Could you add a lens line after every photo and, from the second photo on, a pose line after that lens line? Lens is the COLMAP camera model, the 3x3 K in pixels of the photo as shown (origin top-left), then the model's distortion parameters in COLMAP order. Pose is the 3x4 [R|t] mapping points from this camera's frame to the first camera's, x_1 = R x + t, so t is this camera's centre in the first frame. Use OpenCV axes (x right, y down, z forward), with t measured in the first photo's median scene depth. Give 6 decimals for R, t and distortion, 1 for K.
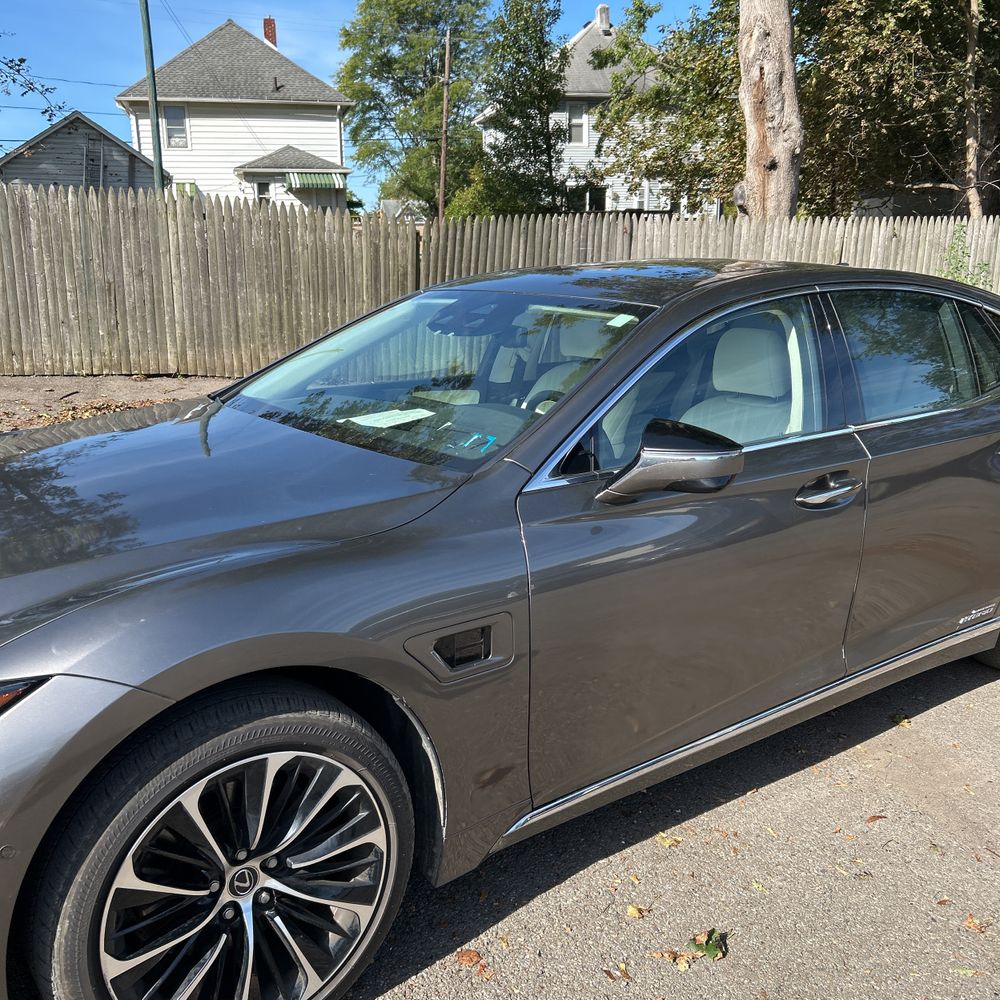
lens RADIAL K [[1015.0, 0, 488.7], [0, 1015.0, 493.9], [0, 0, 1]] dist [0.010911, 0.000000]
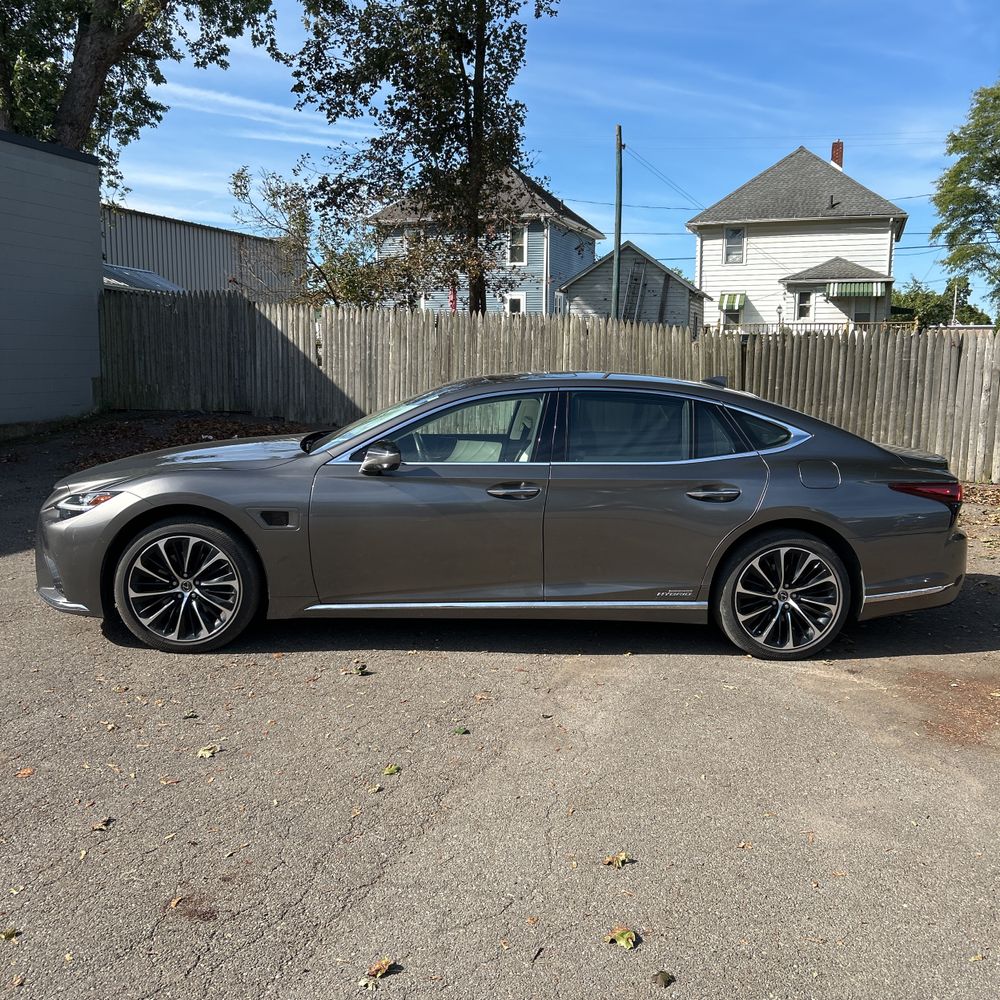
lens RADIAL K [[1015.0, 0, 497.9], [0, 1015.0, 490.1], [0, 0, 1]] dist [0.010911, 0.000000]
pose [[0.839313, 0.086182, -0.536775, 0.930792], [-0.139268, 0.988492, -0.059056, 0.079718], [0.525508, 0.124322, 0.841656, -0.443000]]
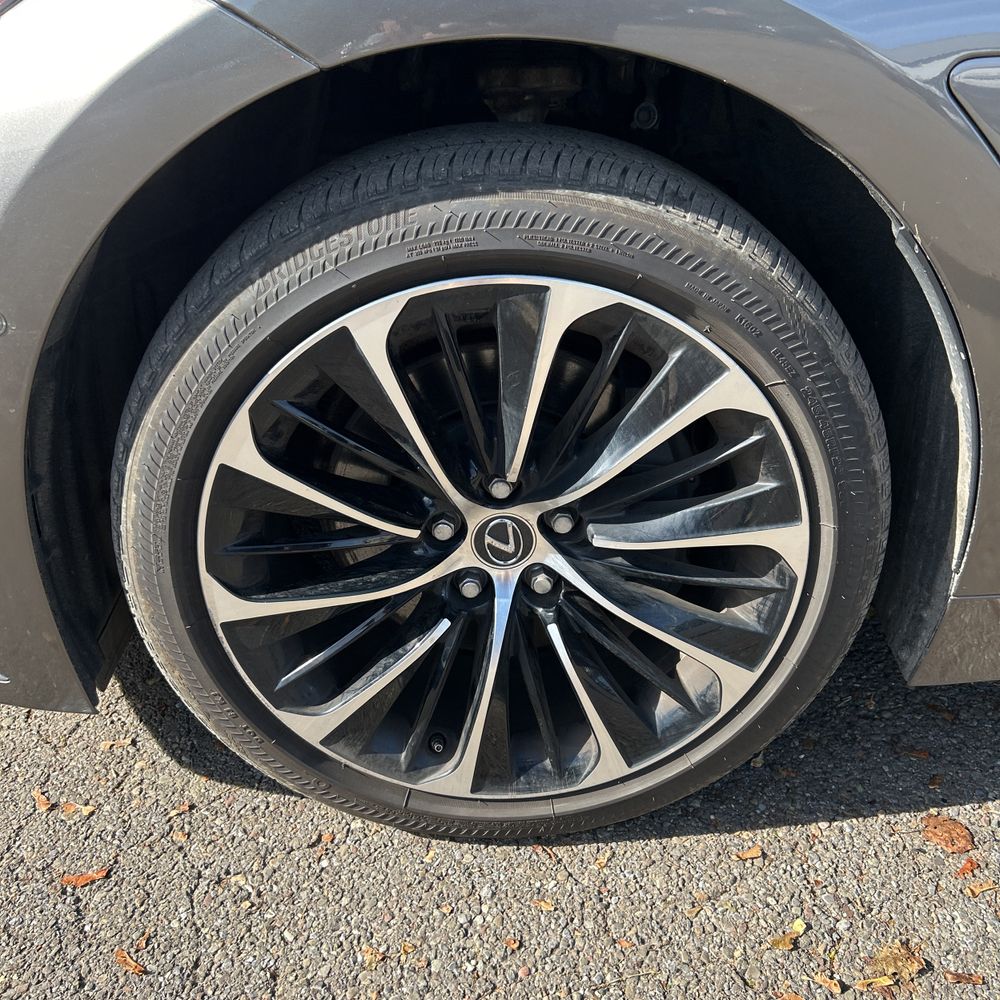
lens RADIAL K [[1015.0, 0, 500.5], [0, 1015.0, 498.6], [0, 0, 1]] dist [0.010911, 0.000000]
pose [[0.819668, 0.263300, -0.508742, 0.006126], [-0.121880, 0.947930, 0.294233, 0.100544], [0.559724, -0.179168, 0.809079, 0.281415]]
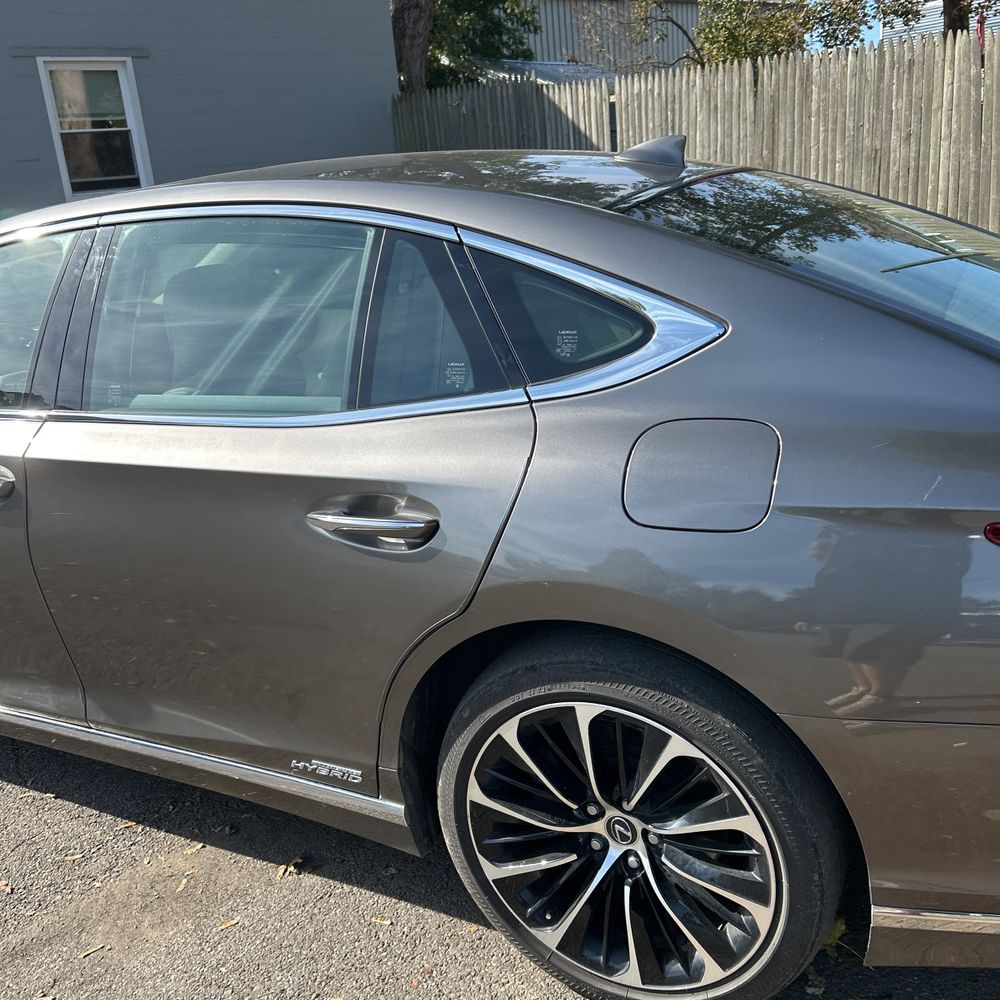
lens RADIAL K [[1015.0, 0, 491.0], [0, 1015.0, 491.8], [0, 0, 1]] dist [0.010911, 0.000000]
pose [[0.445679, 0.233844, -0.864111, 0.853866], [-0.111713, 0.972261, 0.205494, -0.151534], [0.888195, 0.004948, 0.459440, 0.711205]]
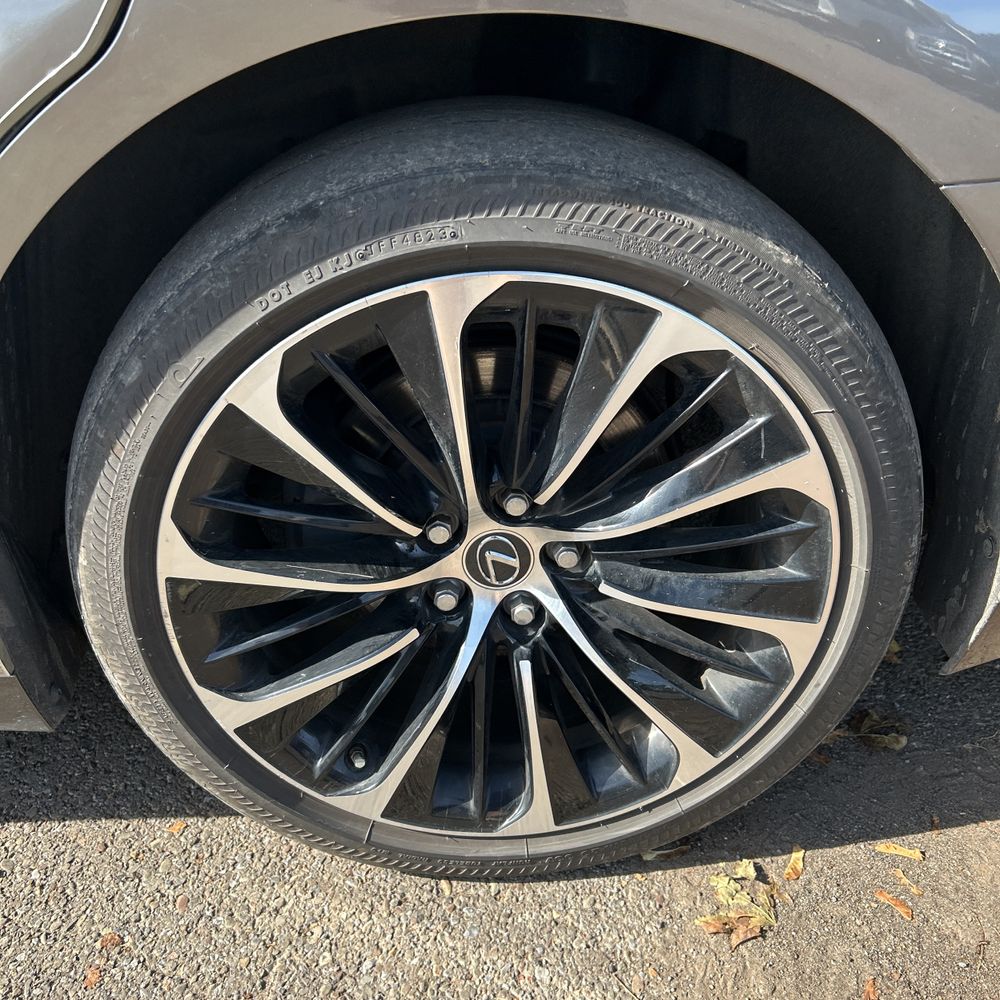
lens RADIAL K [[1015.0, 0, 477.5], [0, 1015.0, 483.6], [0, 0, 1]] dist [0.010911, 0.000000]
pose [[0.824439, 0.263517, -0.500859, 0.623594], [-0.097980, 0.938081, 0.332272, -0.005527], [0.557405, -0.224864, 0.799210, 0.794914]]
